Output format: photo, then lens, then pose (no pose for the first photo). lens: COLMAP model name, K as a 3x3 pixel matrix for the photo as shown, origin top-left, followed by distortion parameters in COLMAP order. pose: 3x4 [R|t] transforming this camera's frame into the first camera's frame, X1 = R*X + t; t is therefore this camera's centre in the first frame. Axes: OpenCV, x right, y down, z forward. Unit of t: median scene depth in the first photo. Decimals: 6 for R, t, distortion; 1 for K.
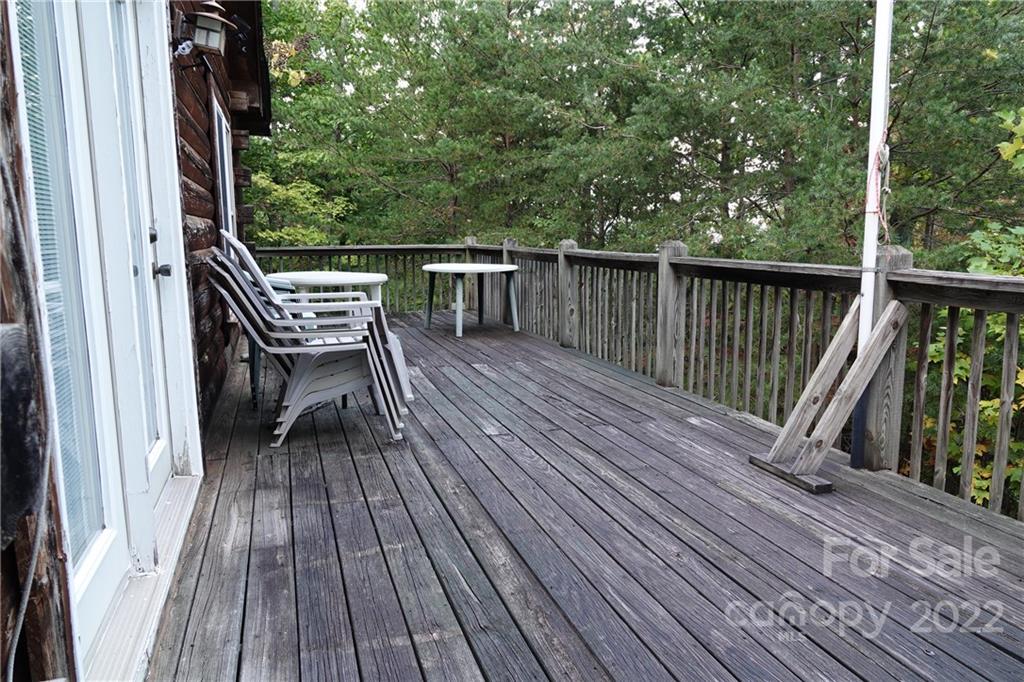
lens RADIAL K [[712.4, 0, 513.9], [0, 712.4, 339.1], [0, 0, 1]] dist [0.001801, -0.001522]
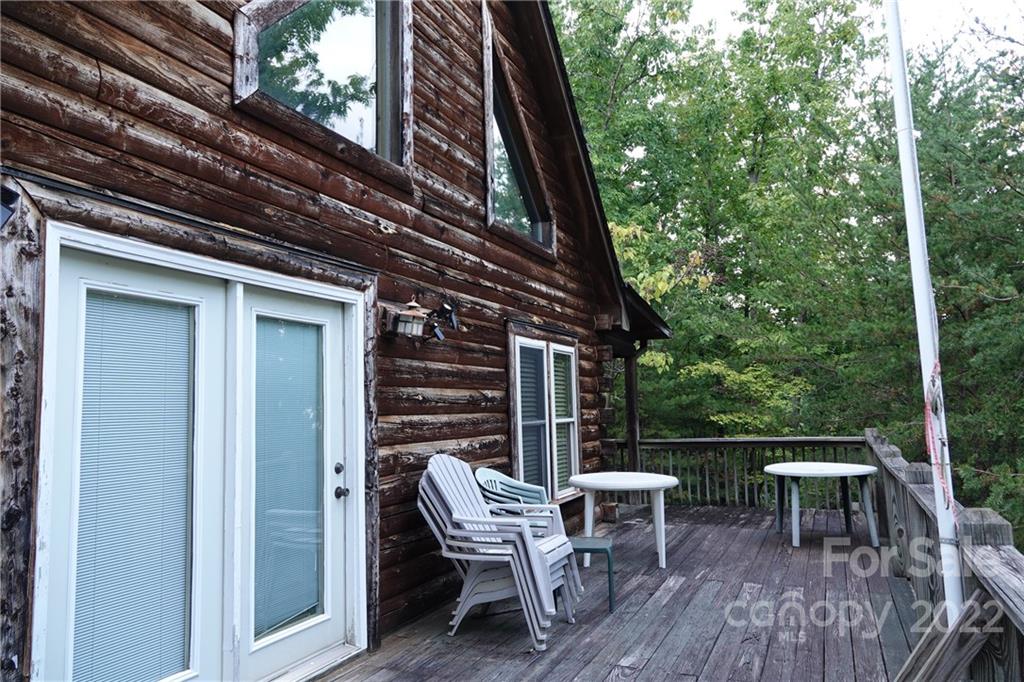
lens RADIAL K [[712.4, 0, 513.9], [0, 712.4, 339.1], [0, 0, 1]] dist [0.001801, -0.001522]
pose [[0.740022, -0.082138, -0.667548, 0.288954], [-0.075069, 0.976226, -0.203339, -0.049984], [0.668380, 0.200587, 0.716263, 0.048339]]
